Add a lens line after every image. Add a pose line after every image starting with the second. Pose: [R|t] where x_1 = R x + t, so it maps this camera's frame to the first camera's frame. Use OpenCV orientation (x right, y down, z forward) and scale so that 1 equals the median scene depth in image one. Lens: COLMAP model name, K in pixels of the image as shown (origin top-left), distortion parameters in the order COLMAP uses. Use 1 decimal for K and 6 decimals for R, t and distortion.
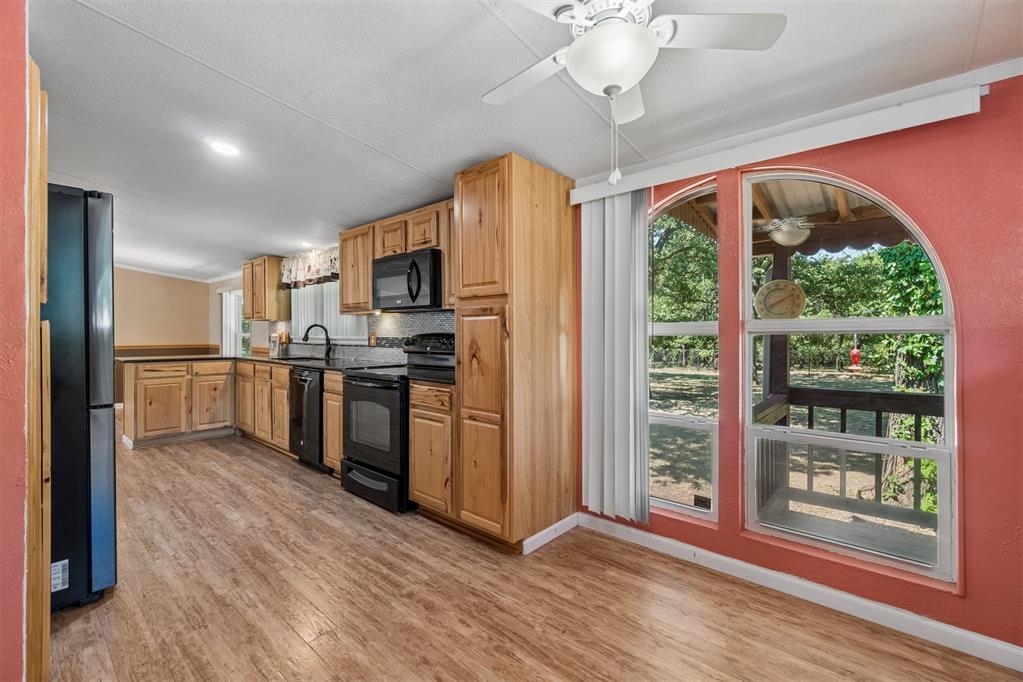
lens RADIAL K [[441.3, 0, 514.8], [0, 441.3, 332.5], [0, 0, 1]] dist [-0.005769, 0.002210]
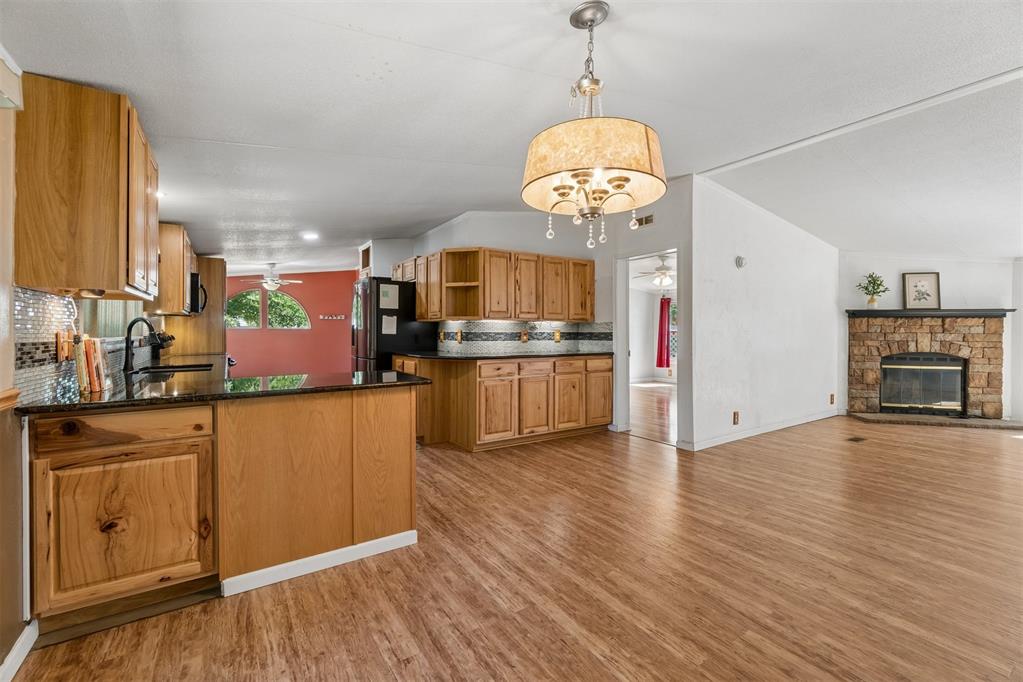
lens RADIAL K [[441.3, 0, 513.6], [0, 441.3, 333.7], [0, 0, 1]] dist [-0.005769, 0.002210]
pose [[-0.962627, 0.001808, 0.270826, -1.690420], [0.004063, 0.999962, 0.007766, 0.001687], [-0.270802, 0.008576, -0.962597, 2.173798]]
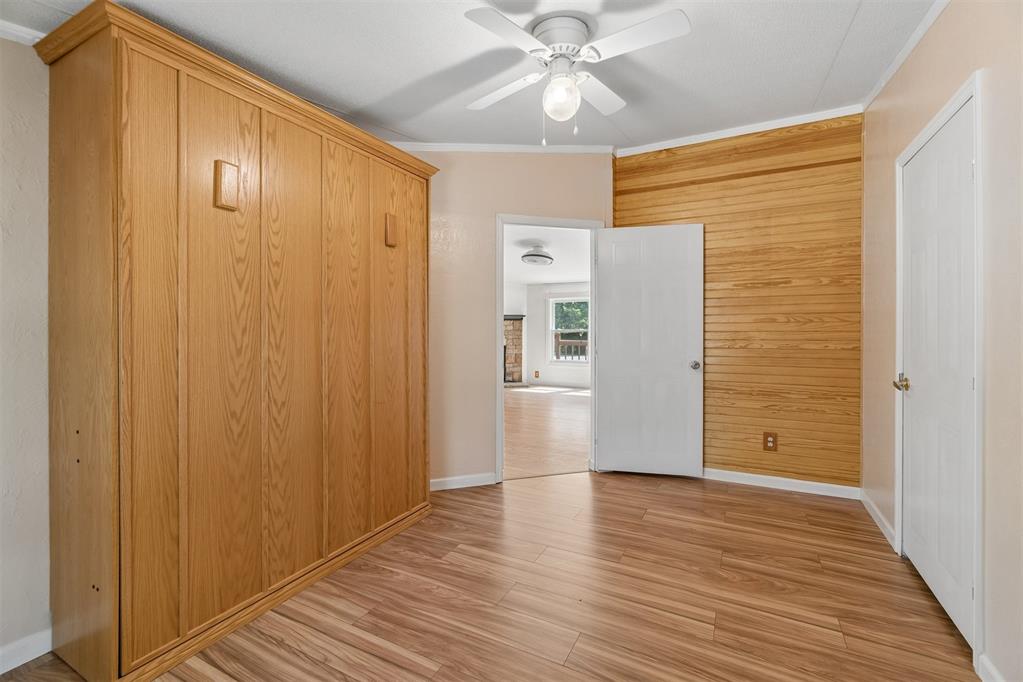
lens RADIAL K [[441.3, 0, 512.9], [0, 441.3, 331.3], [0, 0, 1]] dist [-0.005769, 0.002210]
pose [[-0.973335, 0.006855, -0.229287, -2.366494], [0.003982, 0.999908, 0.012990, -0.006831], [0.229355, 0.011730, -0.973272, 2.774710]]
